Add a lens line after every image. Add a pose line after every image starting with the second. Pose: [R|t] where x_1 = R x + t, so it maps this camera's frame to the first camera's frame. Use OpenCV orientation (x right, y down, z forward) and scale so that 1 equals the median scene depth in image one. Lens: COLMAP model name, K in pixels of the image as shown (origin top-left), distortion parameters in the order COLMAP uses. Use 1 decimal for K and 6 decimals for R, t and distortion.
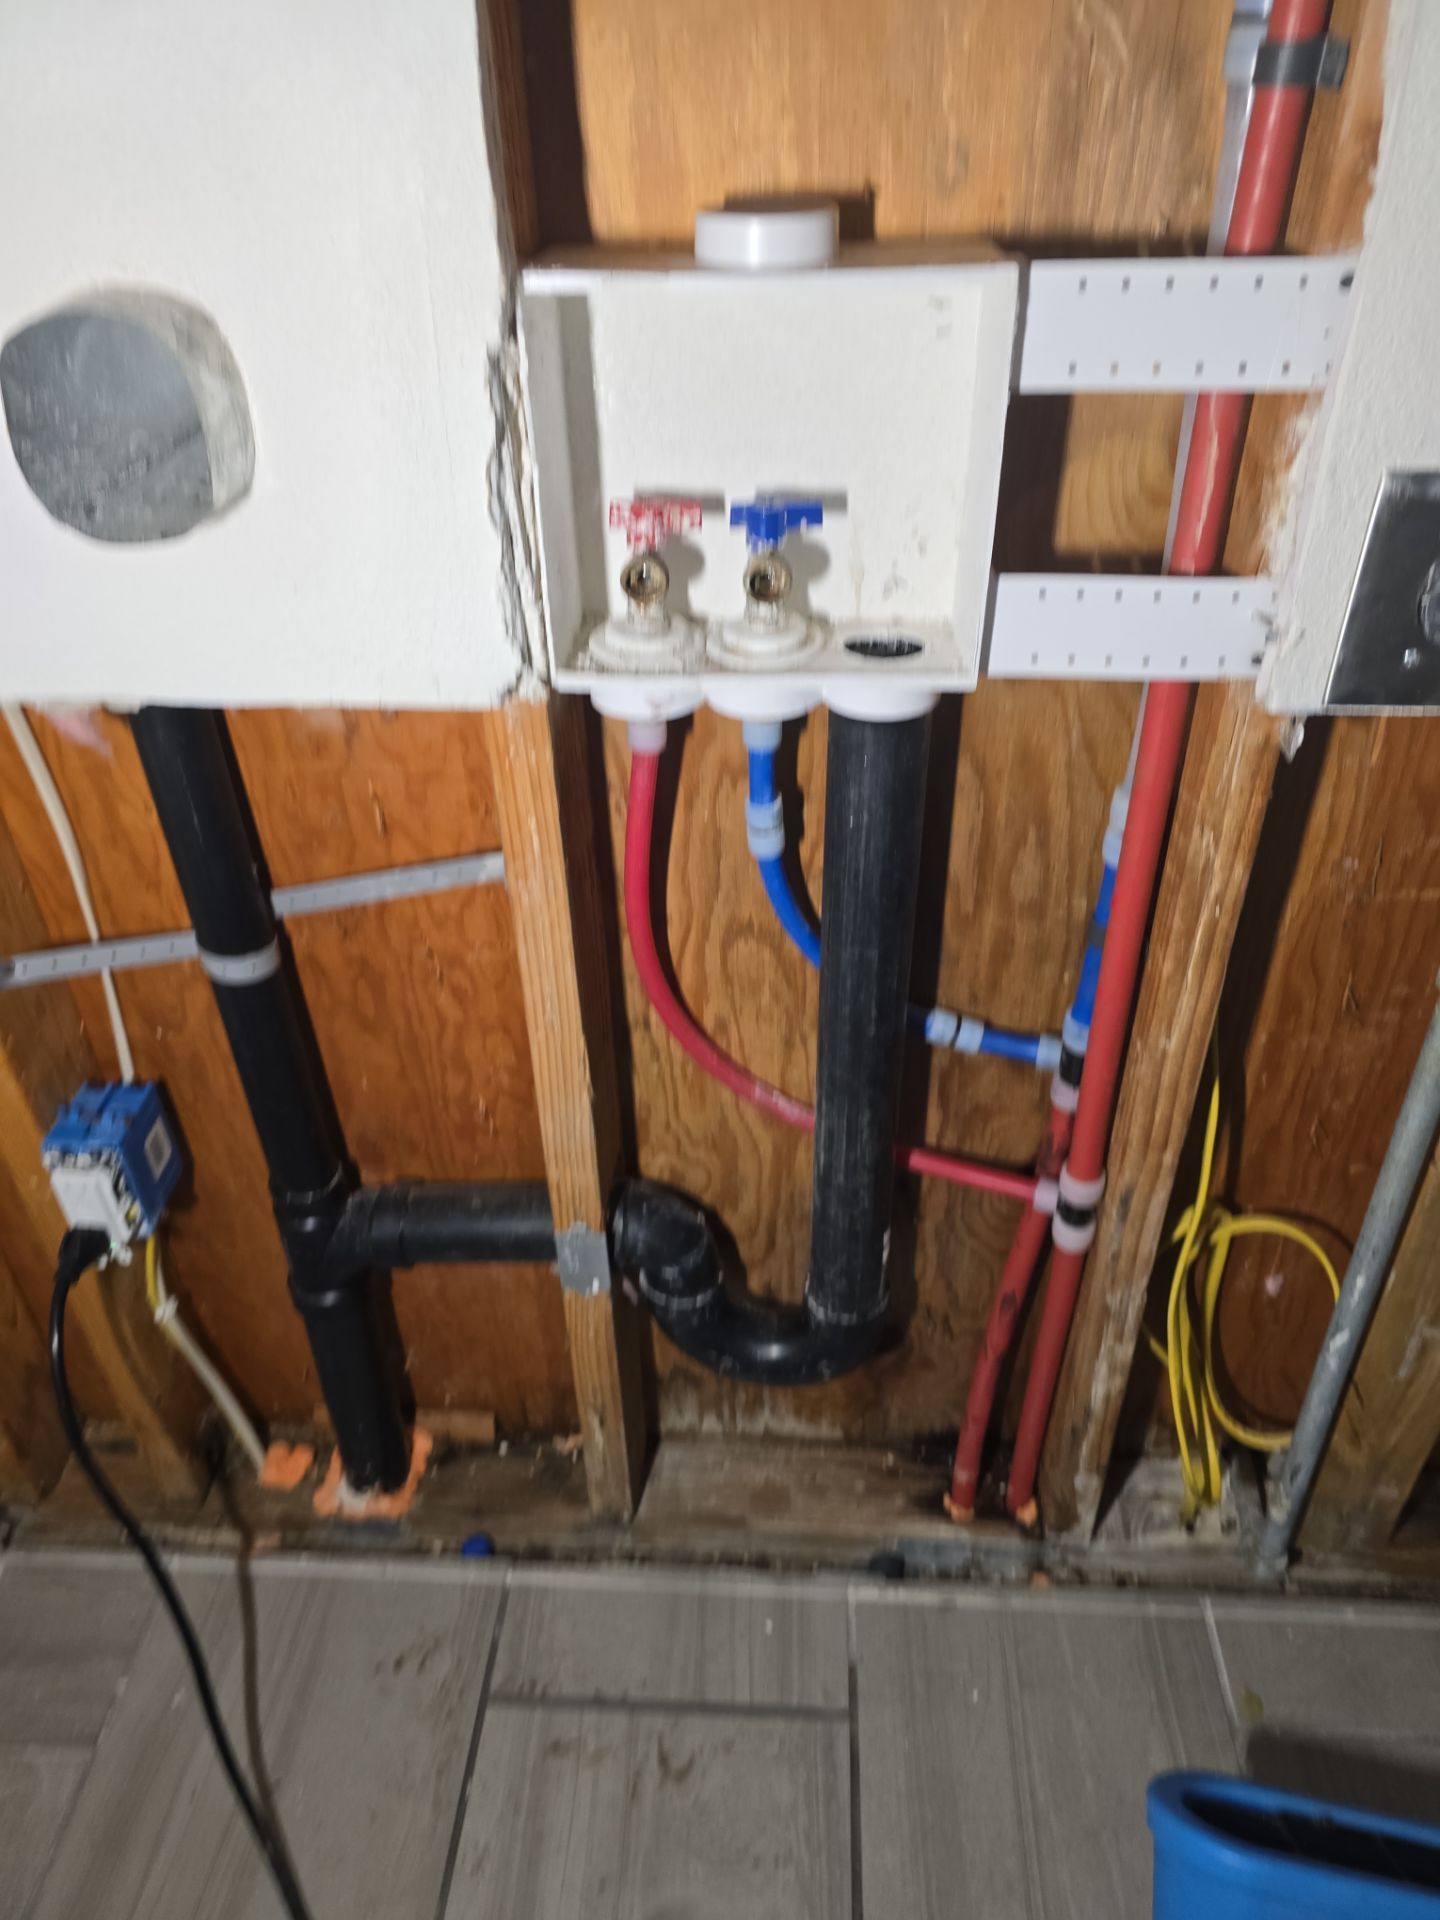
lens RADIAL K [[1322.1, 0, 688.7], [0, 1322.1, 984.3], [0, 0, 1]] dist [0.031756, -0.048975]
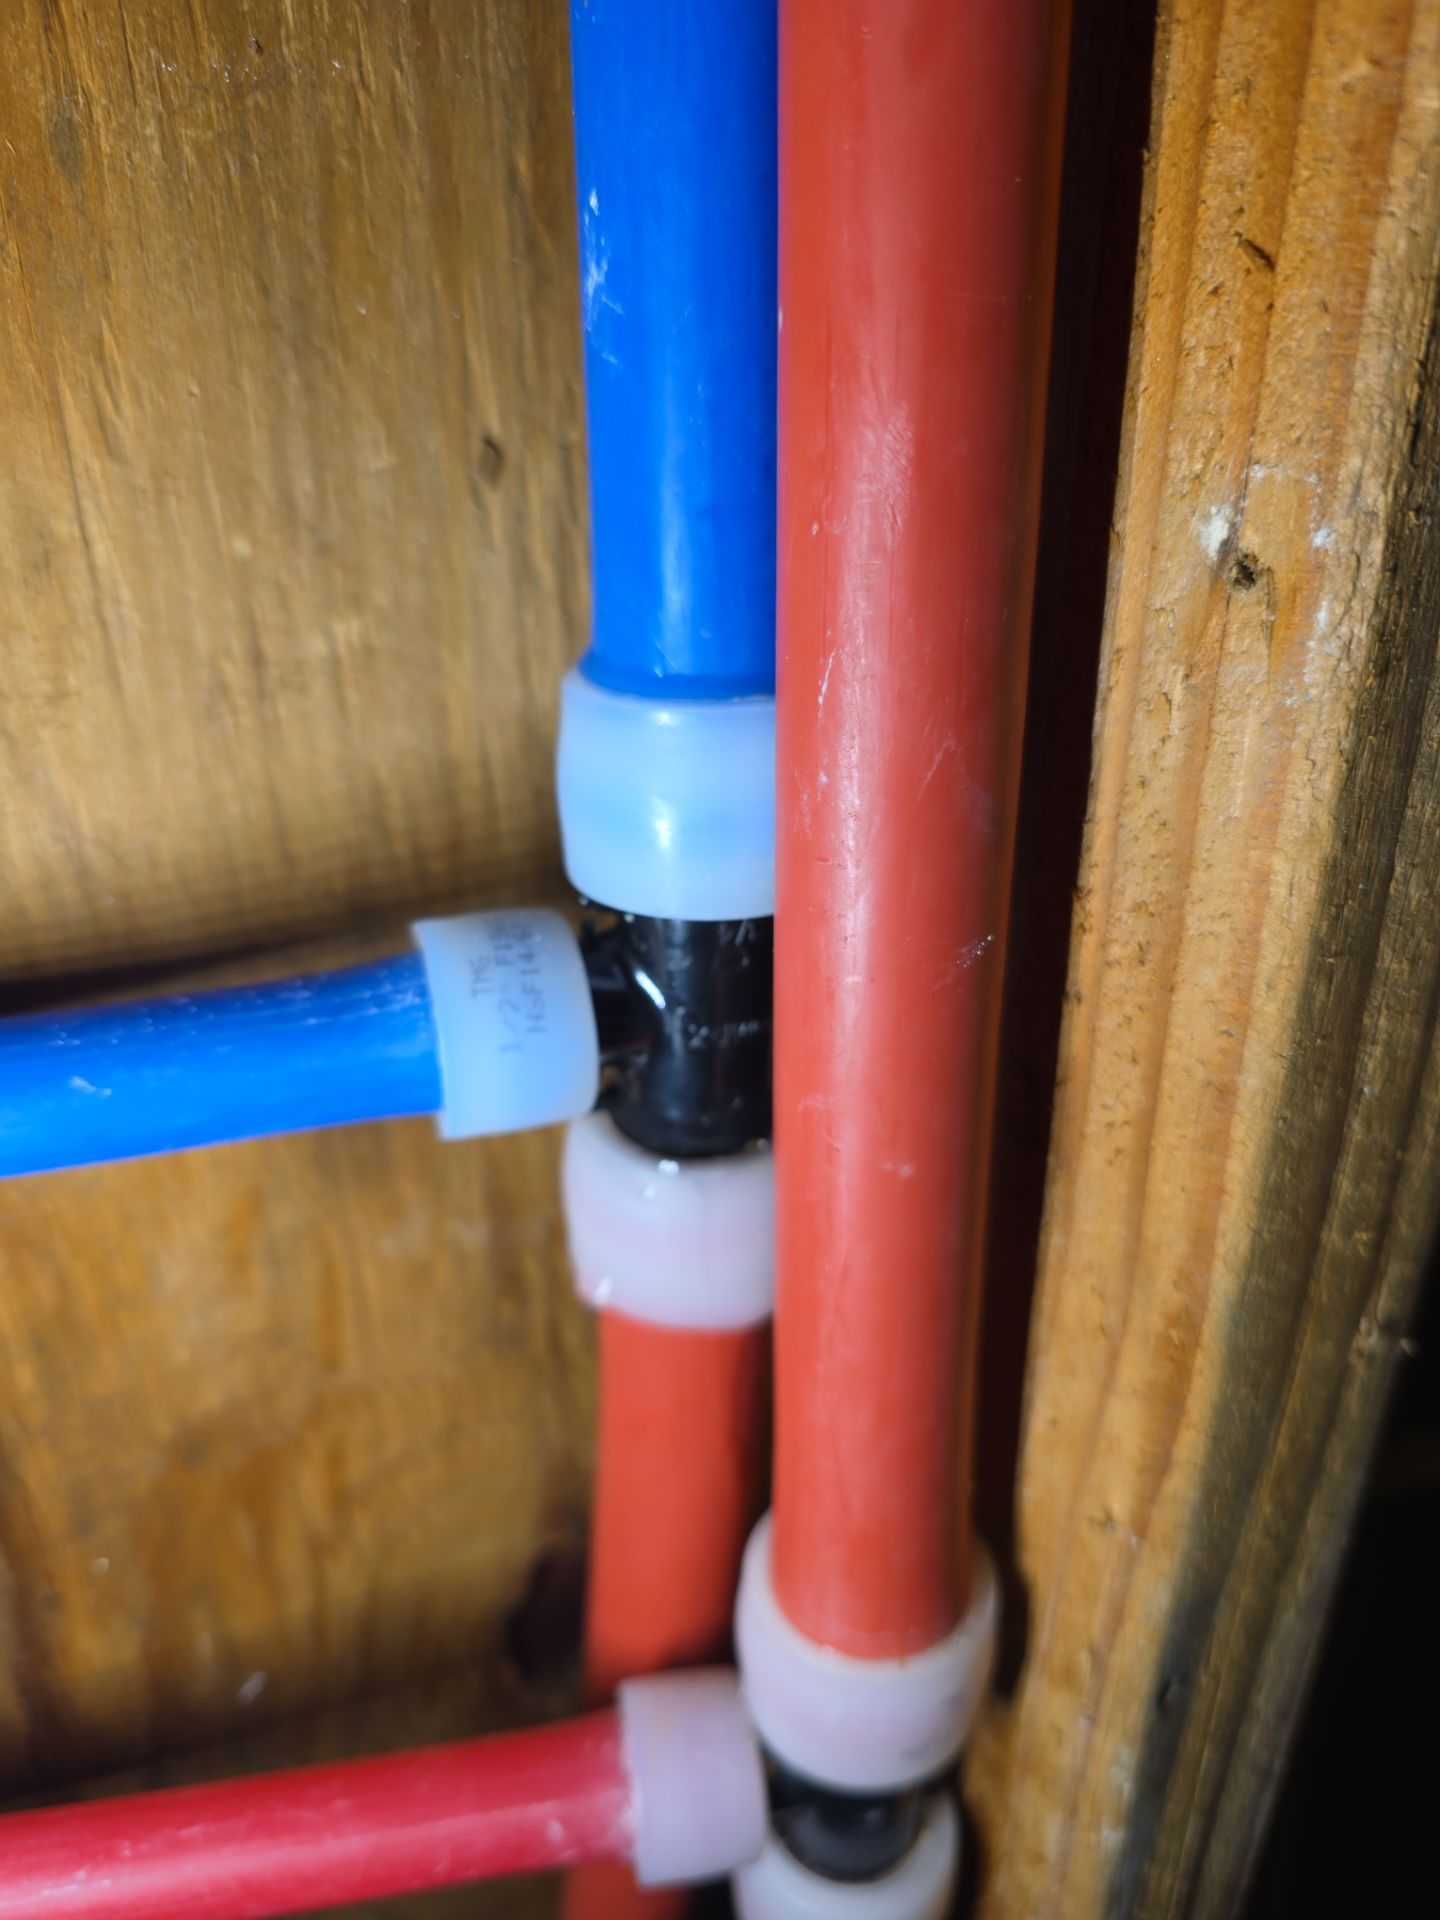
lens RADIAL K [[1327.2, 0, 731.3], [0, 1327.2, 970.9], [0, 0, 1]] dist [-0.011017, -0.013092]
pose [[0.828904, -0.184710, 0.528016, 0.201498], [0.291082, 0.948476, -0.125160, 0.078368], [-0.477692, 0.257441, 0.839961, 0.820991]]
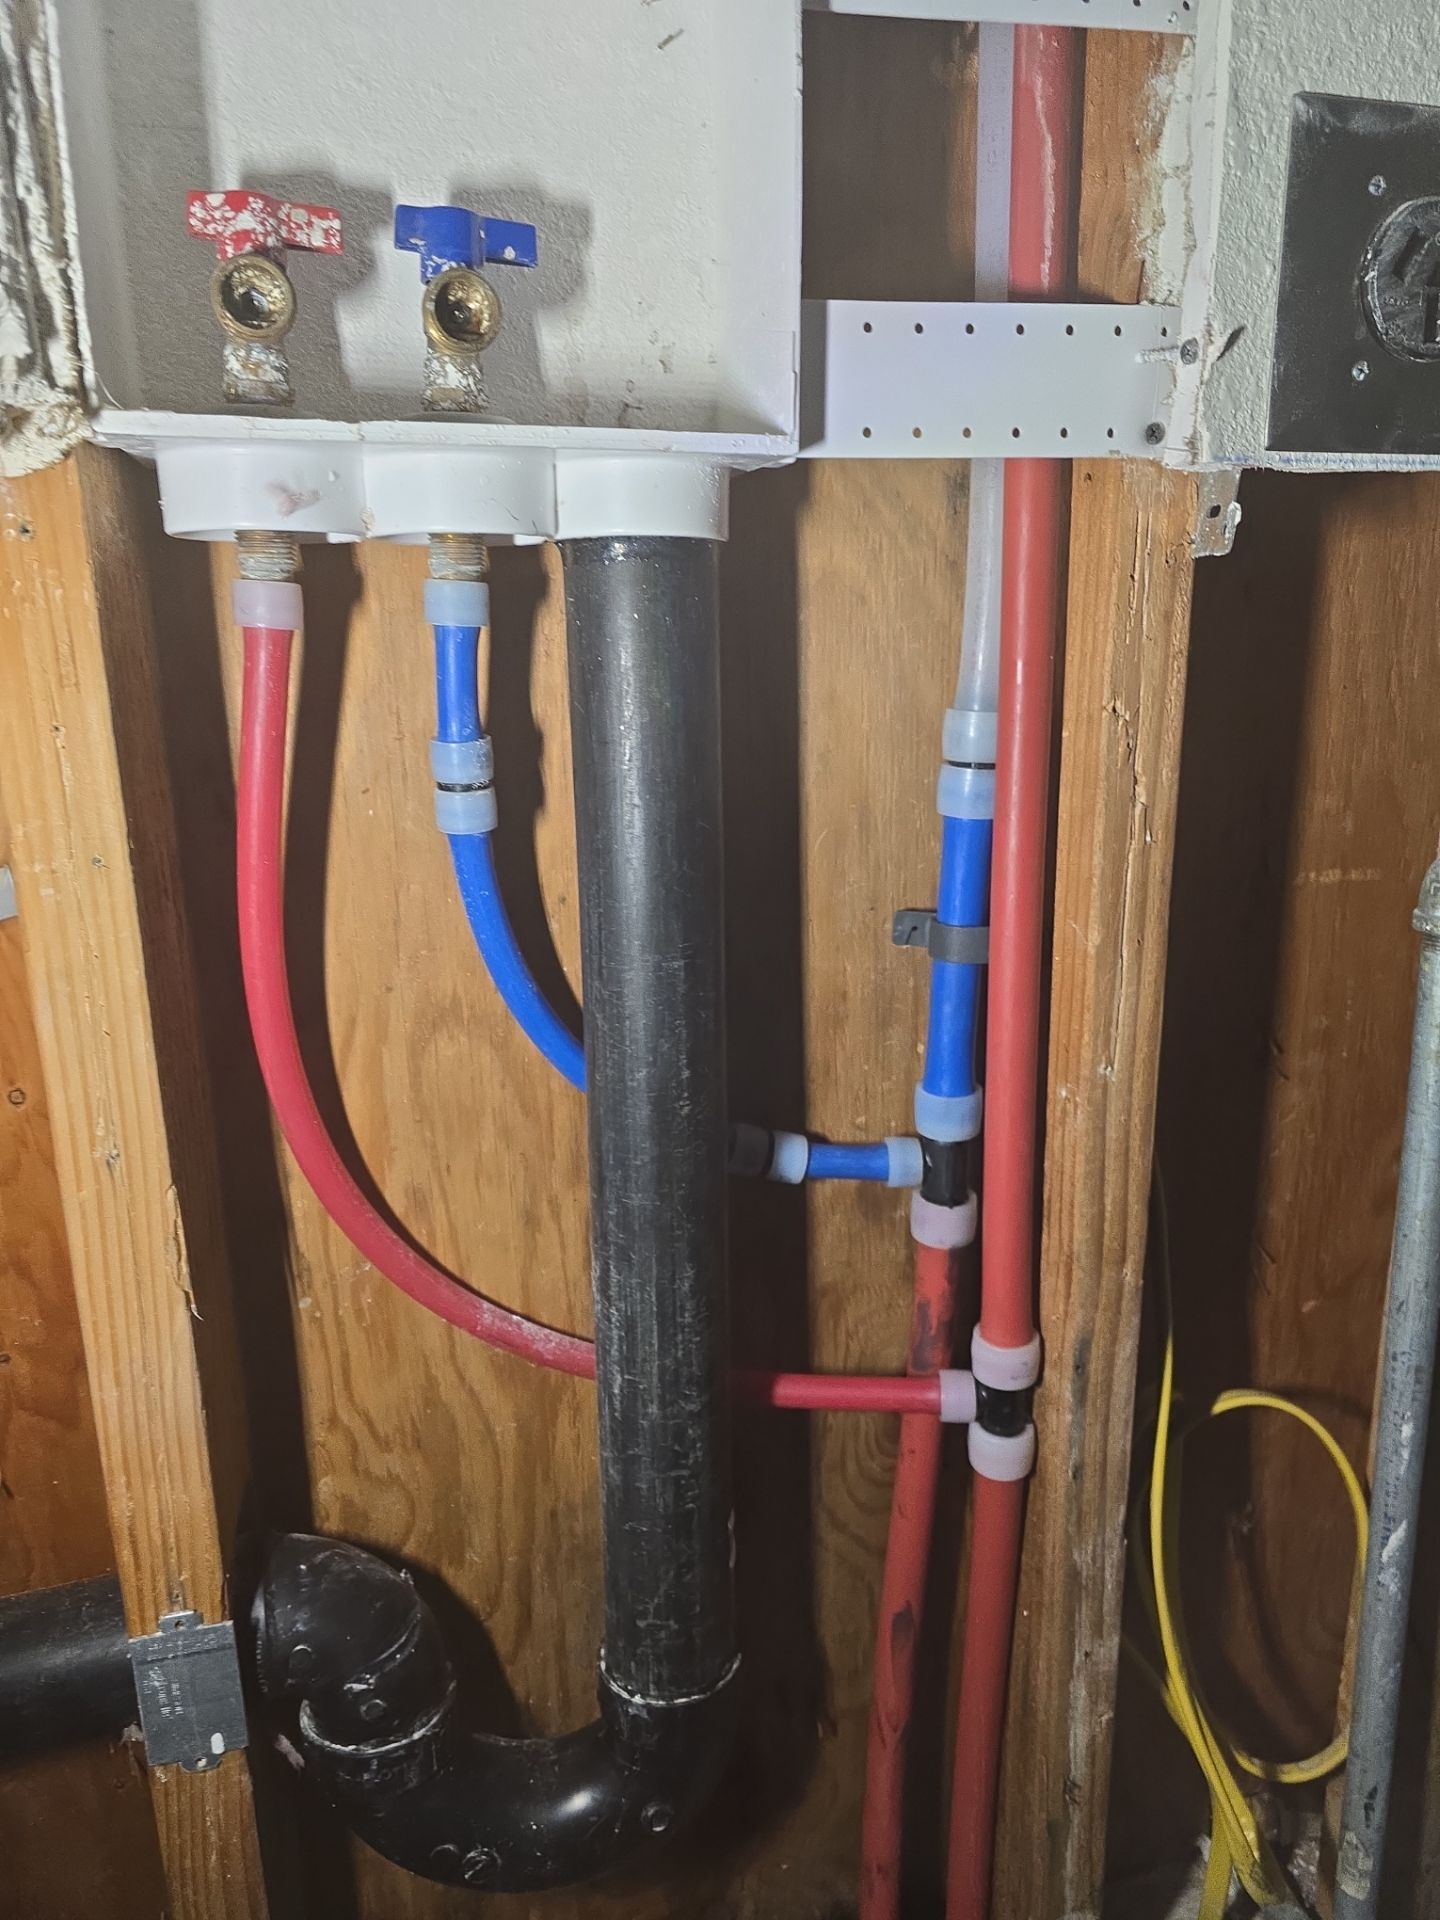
lens RADIAL K [[1329.3, 0, 722.7], [0, 1329.3, 962.7], [0, 0, 1]] dist [0.019274, -0.032095]
pose [[0.943842, -0.059958, 0.324912, -0.035410], [0.177081, 0.922024, -0.344259, 0.166130], [-0.278936, 0.382462, 0.880862, 0.377941]]
